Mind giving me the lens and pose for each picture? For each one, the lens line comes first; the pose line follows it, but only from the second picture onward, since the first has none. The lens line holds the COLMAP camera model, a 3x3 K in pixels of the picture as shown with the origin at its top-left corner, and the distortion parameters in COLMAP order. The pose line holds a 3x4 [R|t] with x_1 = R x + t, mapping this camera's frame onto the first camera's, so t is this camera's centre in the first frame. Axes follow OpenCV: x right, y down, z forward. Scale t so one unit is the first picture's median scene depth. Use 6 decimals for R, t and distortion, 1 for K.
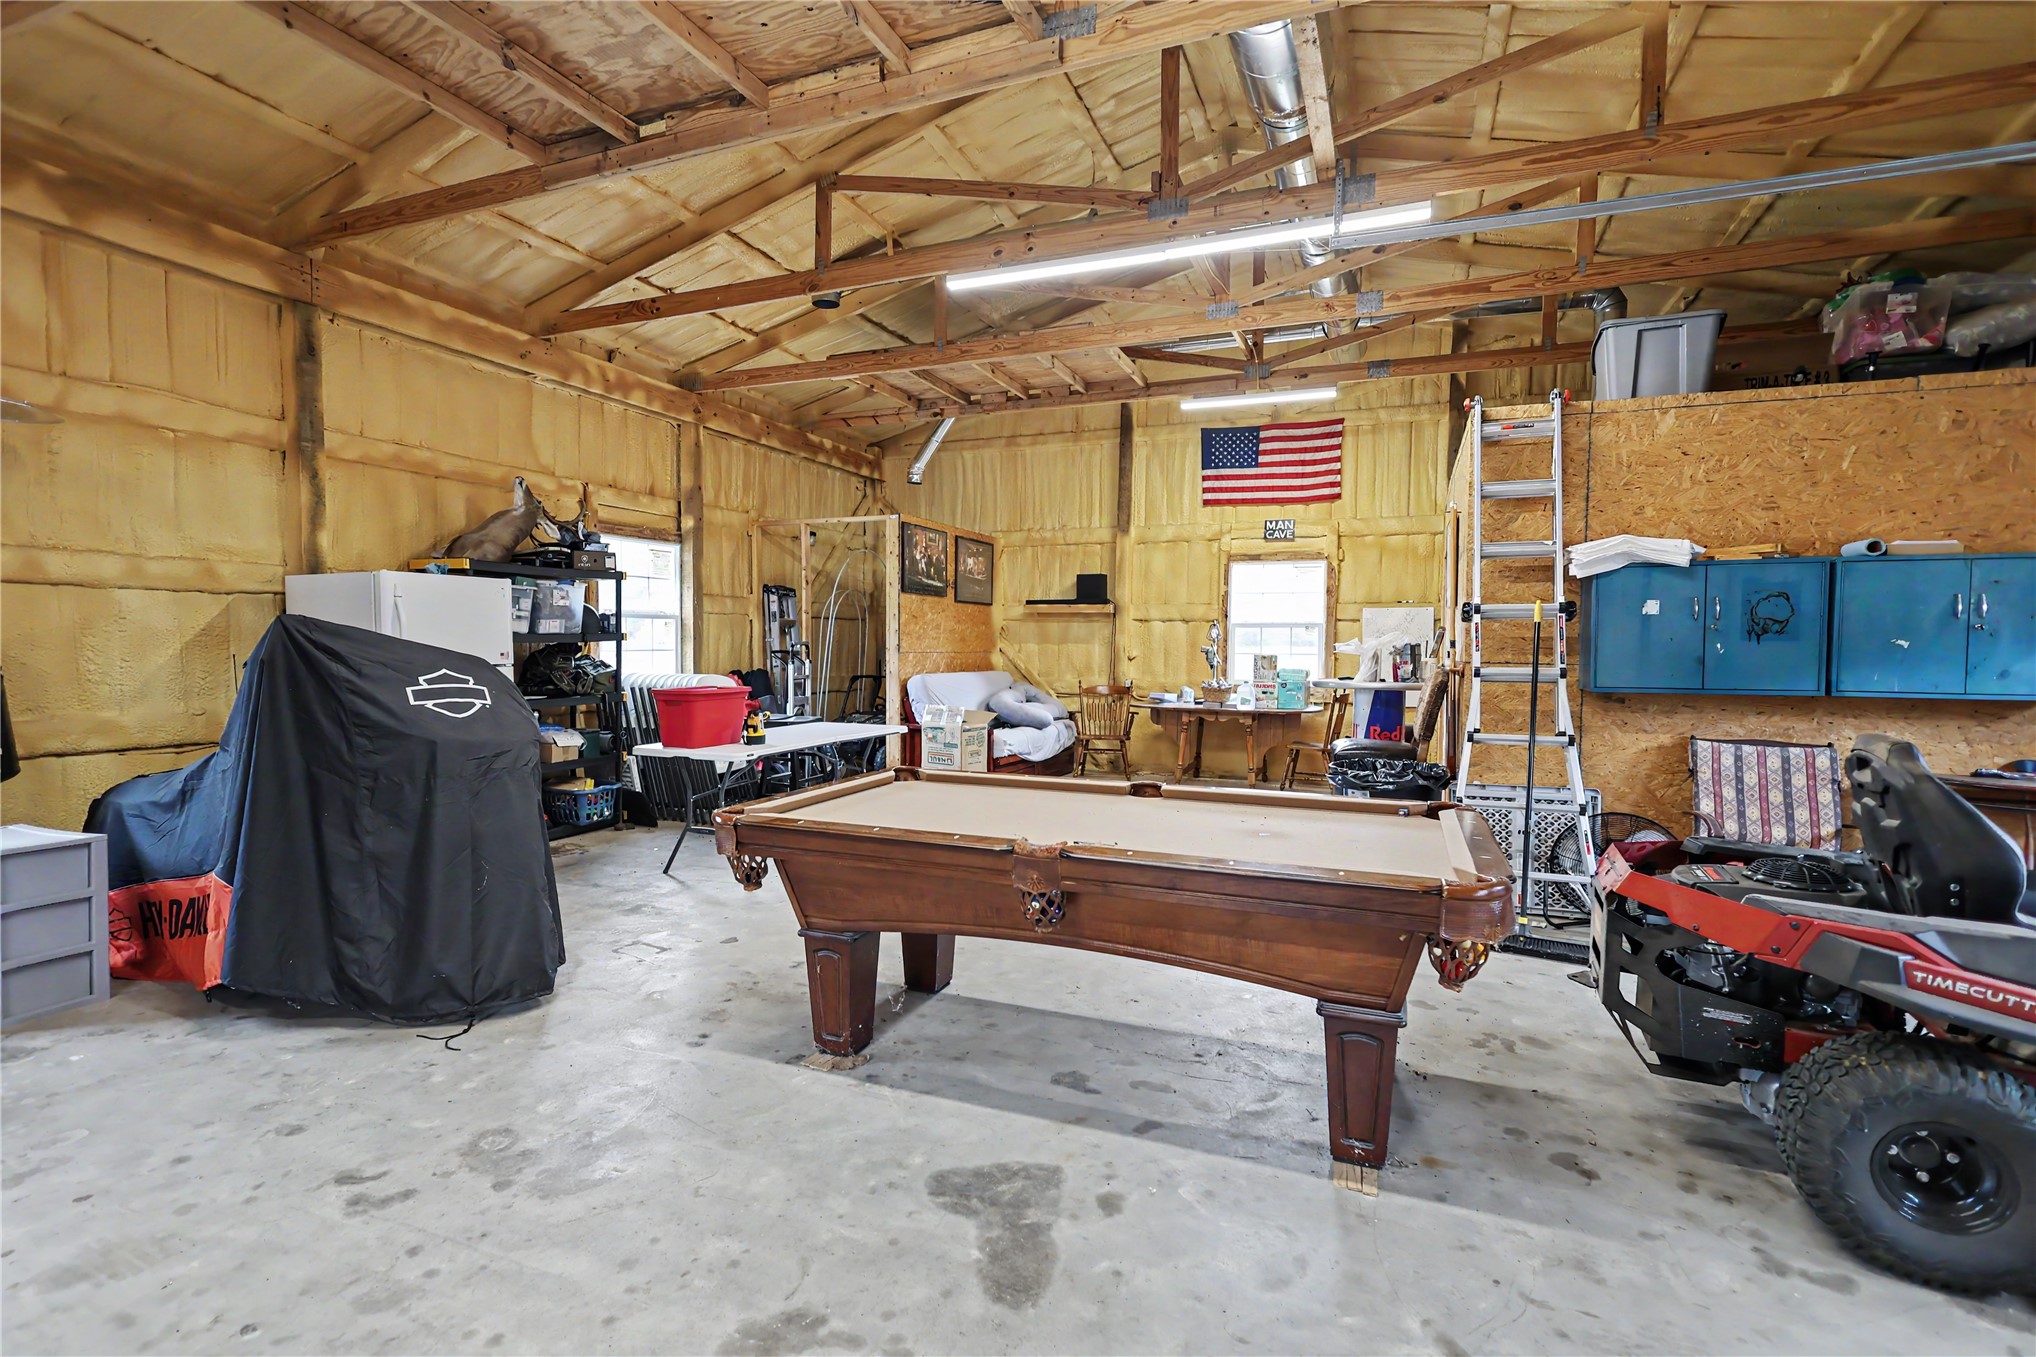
lens RADIAL K [[939.1, 0, 1029.4], [0, 939.1, 676.7], [0, 0, 1]] dist [0.001909, 0.000805]
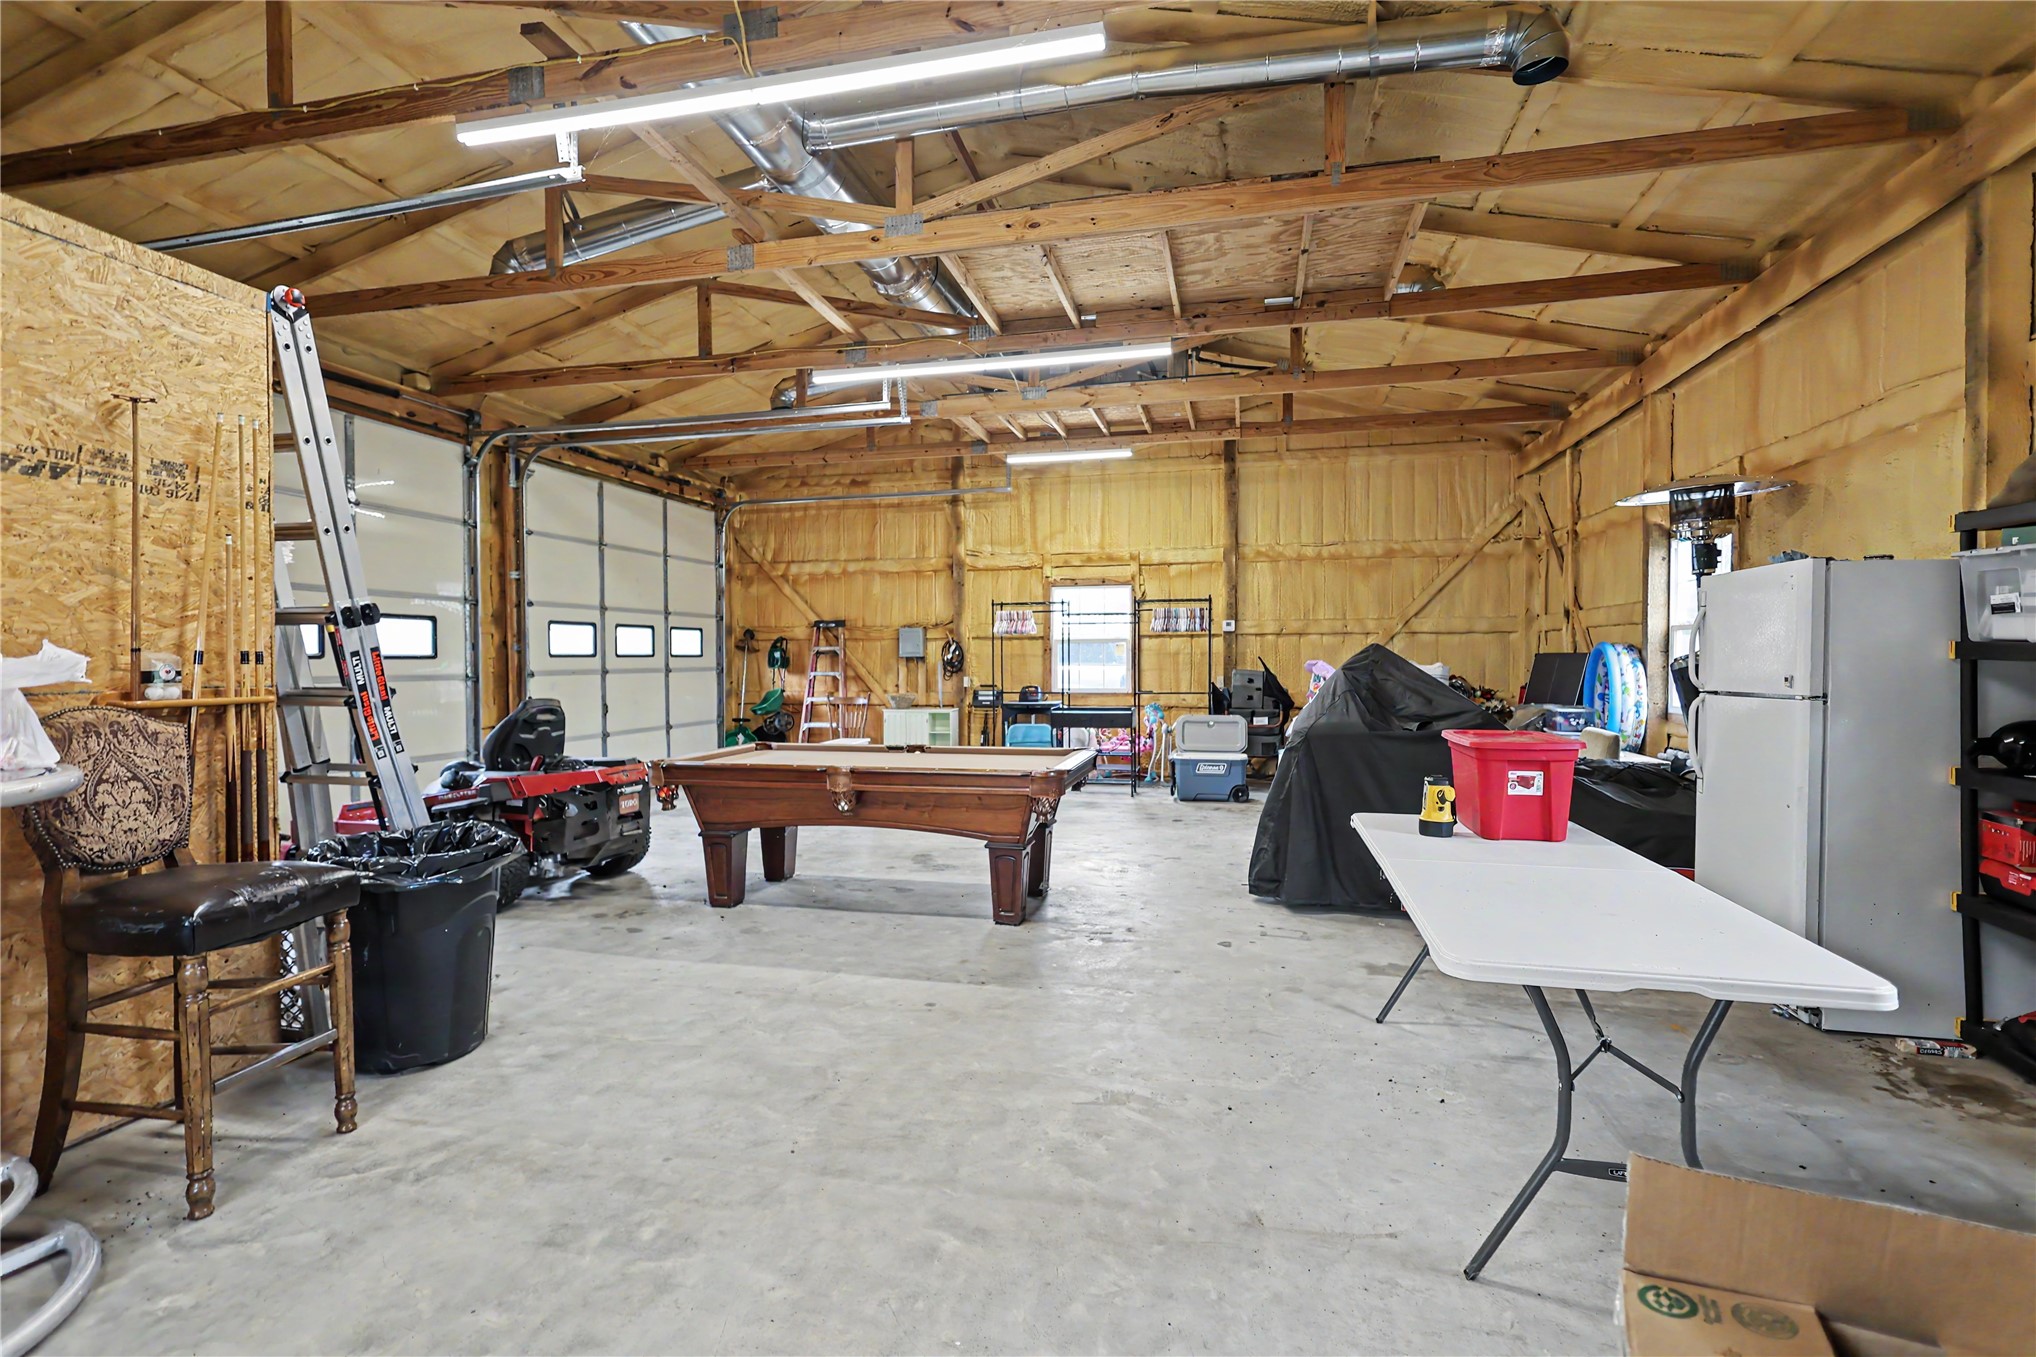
lens RADIAL K [[939.1, 0, 1029.4], [0, 939.1, 676.7], [0, 0, 1]] dist [0.001909, 0.000805]
pose [[-0.987481, 0.005334, -0.157649, 0.034453], [-0.002934, 0.998634, 0.052169, -0.031484], [0.157712, 0.051978, -0.986116, 1.017275]]
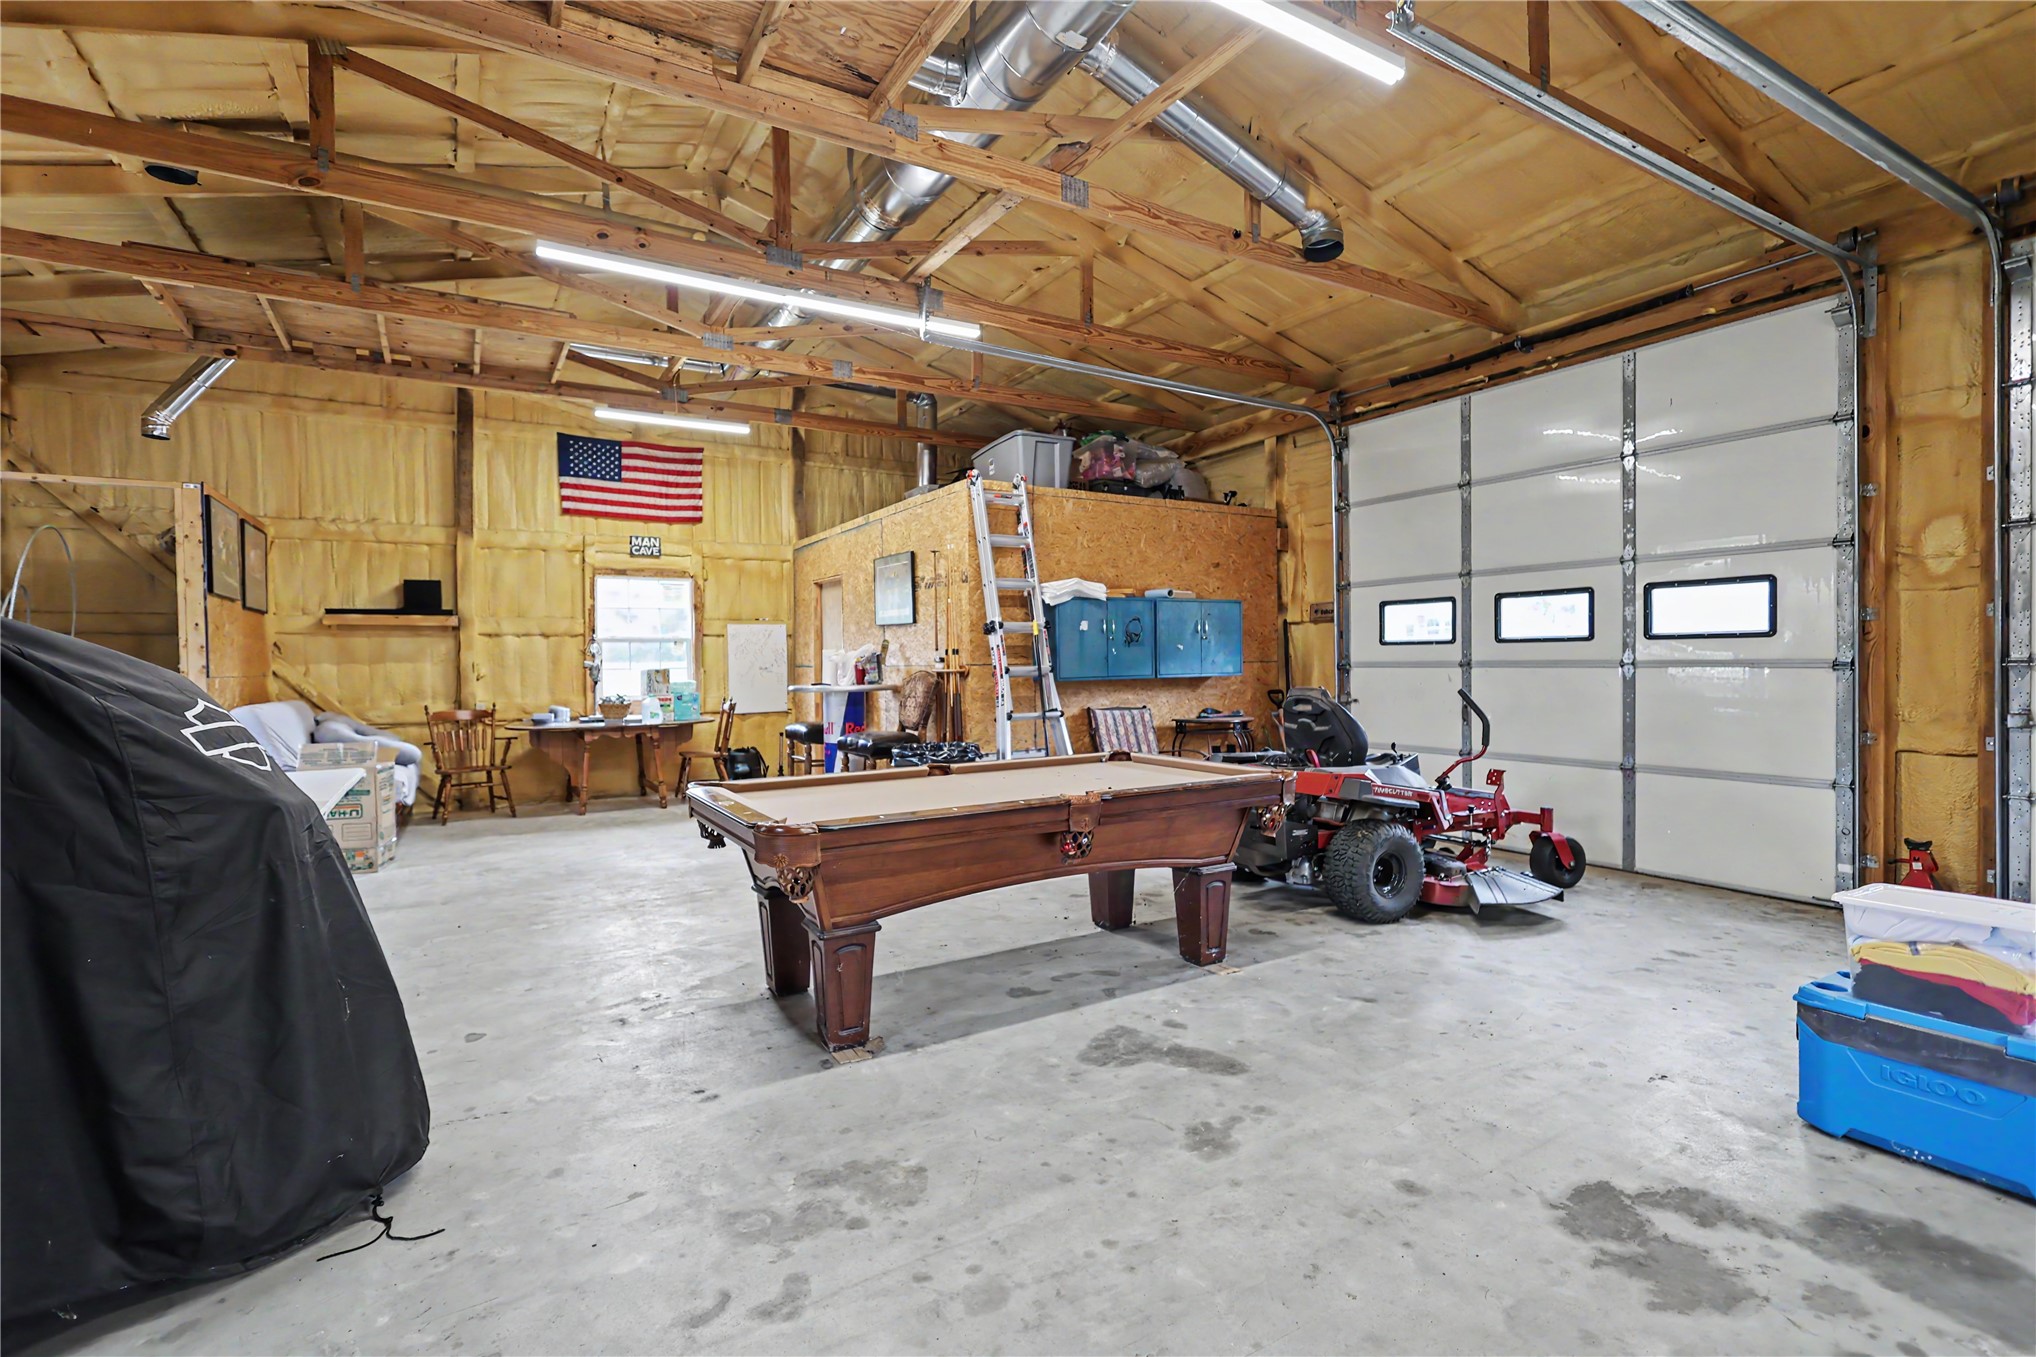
lens RADIAL K [[937.1, 0, 1013.5], [0, 937.1, 676.7], [0, 0, 1]] dist [0.005675, 0.000689]
pose [[0.601973, -0.031248, 0.797905, -0.338705], [0.047667, 0.998858, 0.003156, 0.000280], [-0.797092, 0.036134, 0.602775, 0.082604]]
